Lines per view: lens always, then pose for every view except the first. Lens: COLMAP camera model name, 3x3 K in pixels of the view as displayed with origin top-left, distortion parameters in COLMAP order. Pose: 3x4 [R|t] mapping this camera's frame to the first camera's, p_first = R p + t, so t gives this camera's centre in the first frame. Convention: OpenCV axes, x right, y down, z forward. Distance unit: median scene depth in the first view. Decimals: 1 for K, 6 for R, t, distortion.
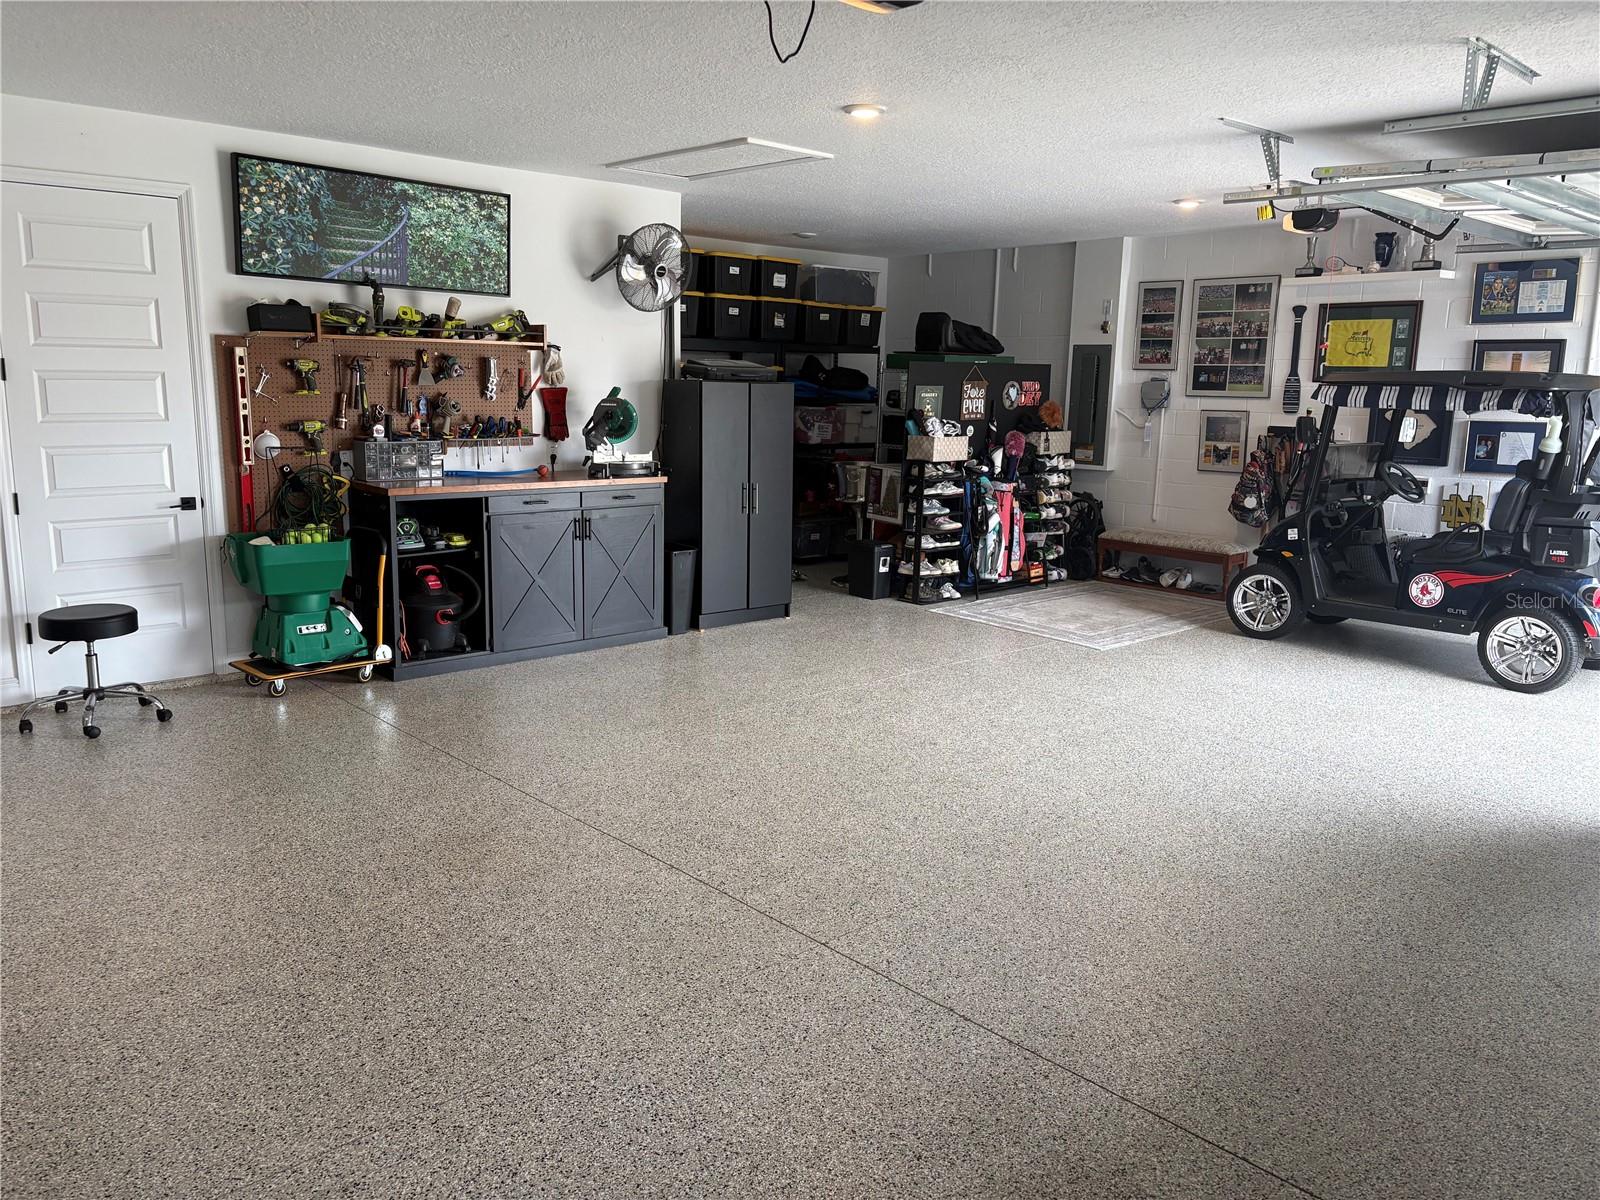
lens RADIAL K [[1207.4, 0, 795.3], [0, 1207.4, 606.0], [0, 0, 1]] dist [0.043787, -0.020169]
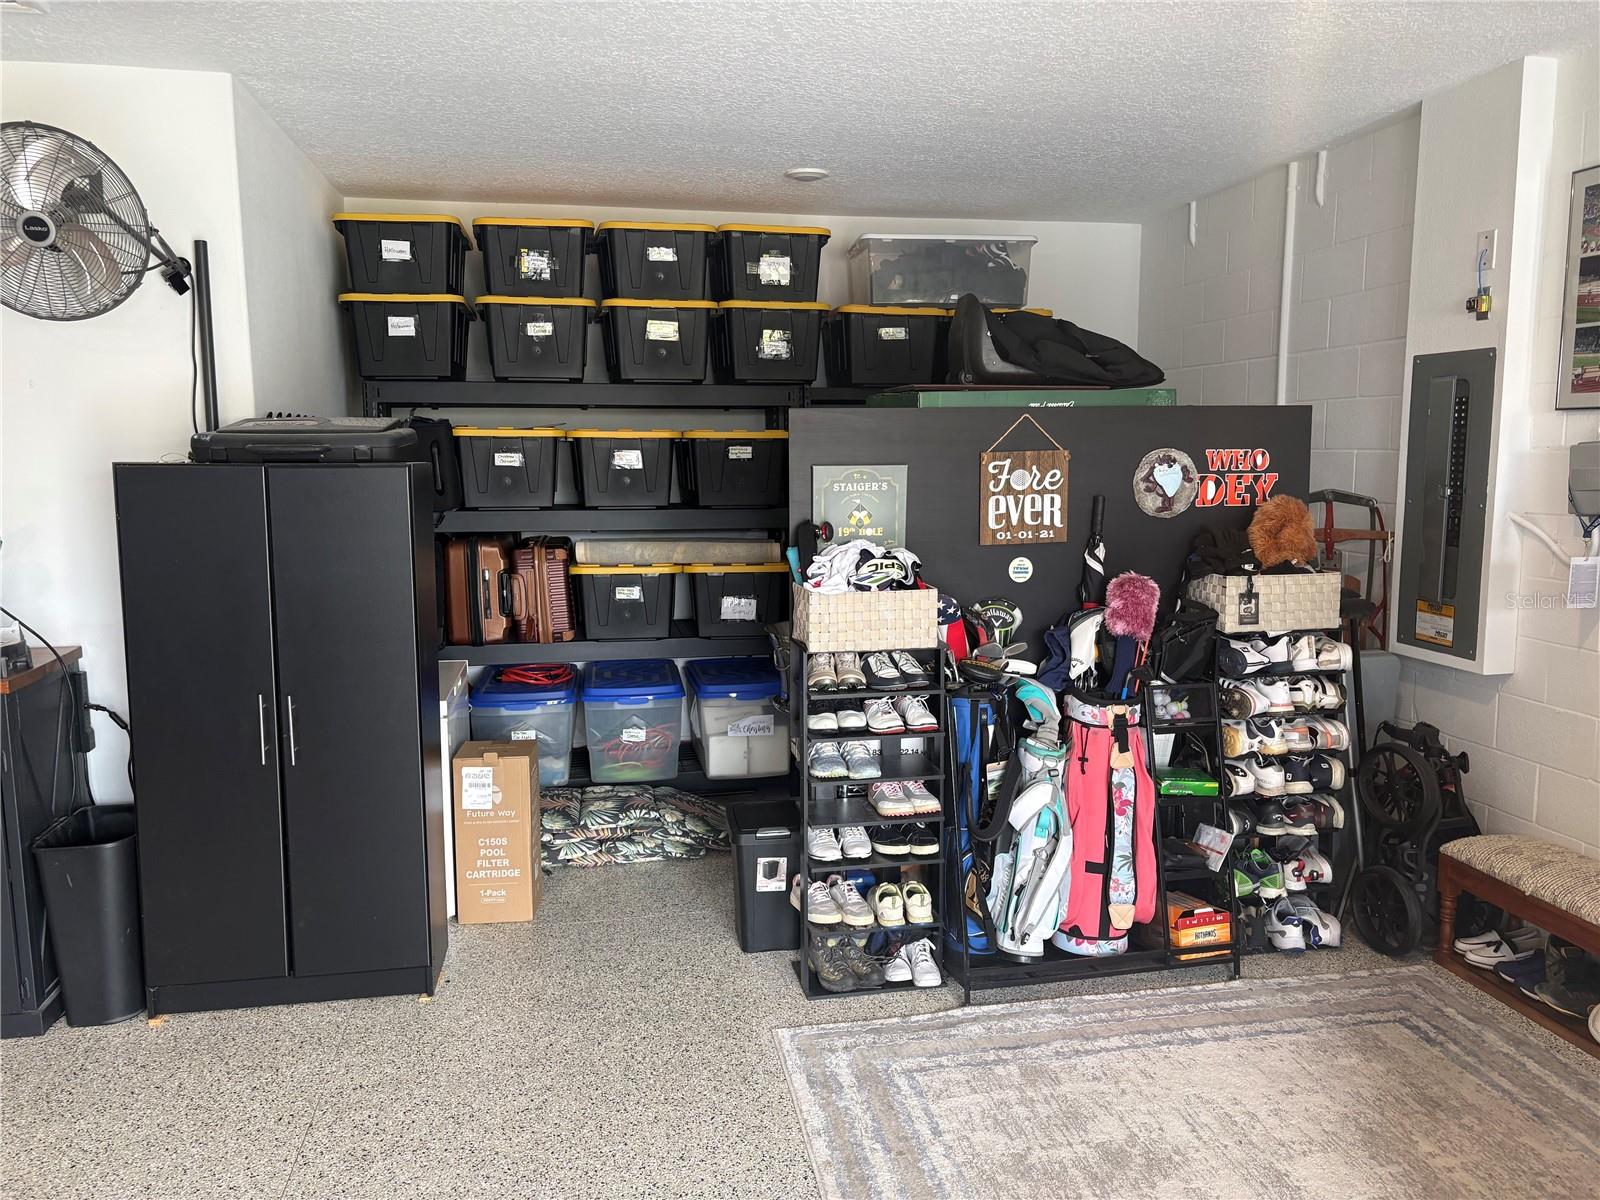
lens RADIAL K [[1207.4, 0, 802.3], [0, 1207.4, 589.8], [0, 0, 1]] dist [0.043787, -0.020169]
pose [[0.857299, 0.037860, -0.513425, 0.305115], [-0.074189, 0.995968, -0.050435, -0.116247], [0.509446, 0.081328, 0.856651, 0.631770]]
